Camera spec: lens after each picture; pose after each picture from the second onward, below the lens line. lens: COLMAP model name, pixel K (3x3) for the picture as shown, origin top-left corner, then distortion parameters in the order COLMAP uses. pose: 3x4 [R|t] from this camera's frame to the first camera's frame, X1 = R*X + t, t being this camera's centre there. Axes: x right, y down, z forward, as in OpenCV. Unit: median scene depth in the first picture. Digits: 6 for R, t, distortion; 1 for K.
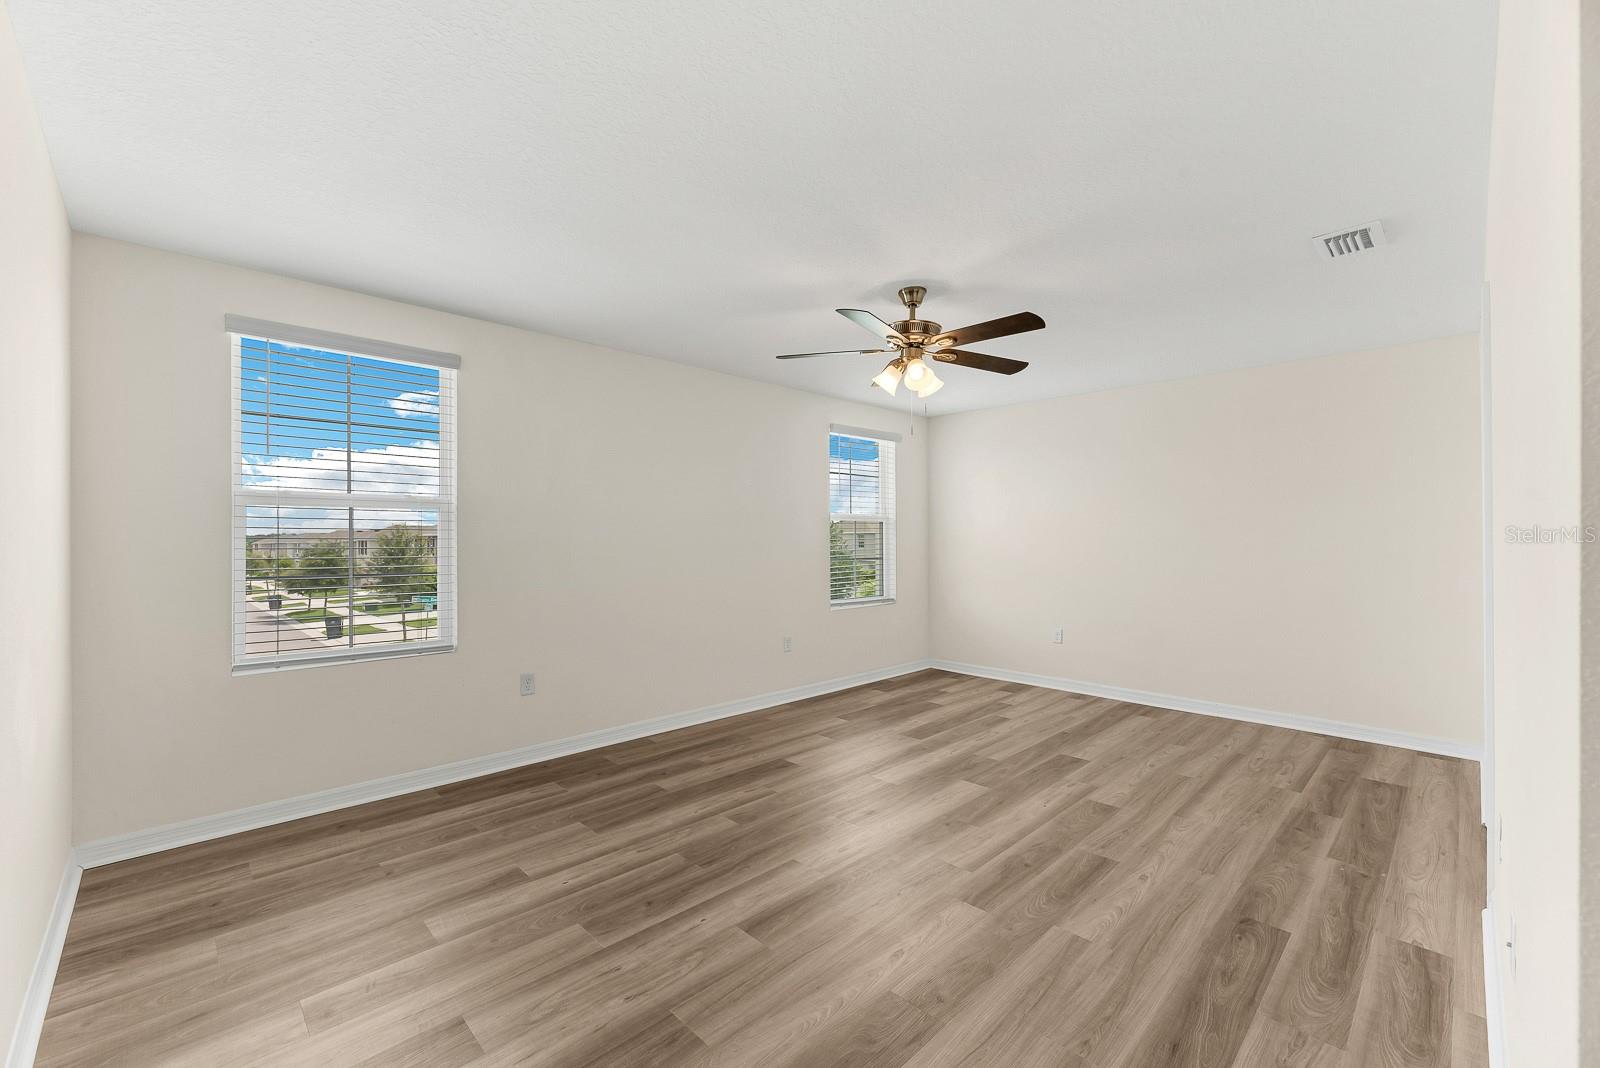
lens RADIAL K [[648.3, 0, 801.9], [0, 648.3, 547.4], [0, 0, 1]] dist [-0.001045, -0.000144]
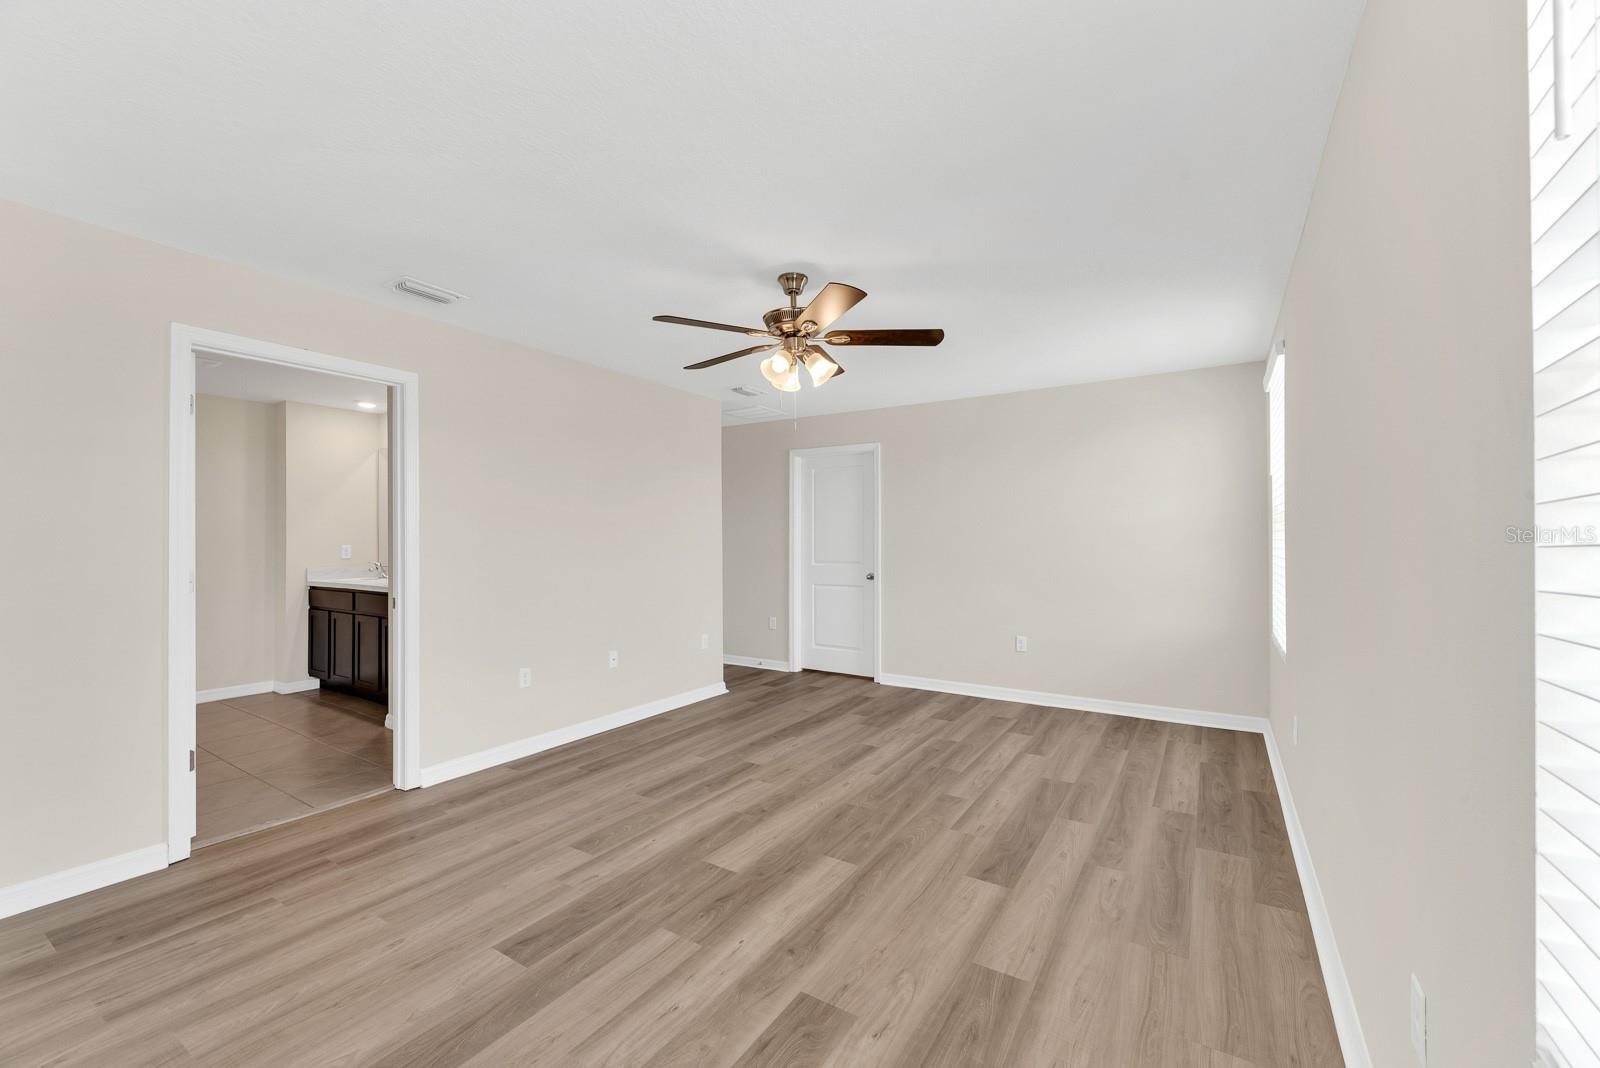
lens RADIAL K [[648.3, 0, 801.9], [0, 648.3, 547.4], [0, 0, 1]] dist [-0.001045, -0.000144]
pose [[-0.973314, 0.004714, -0.229431, 0.391628], [-0.000665, 0.999727, 0.023361, -0.028499], [0.229479, 0.022890, -0.973045, 1.971598]]
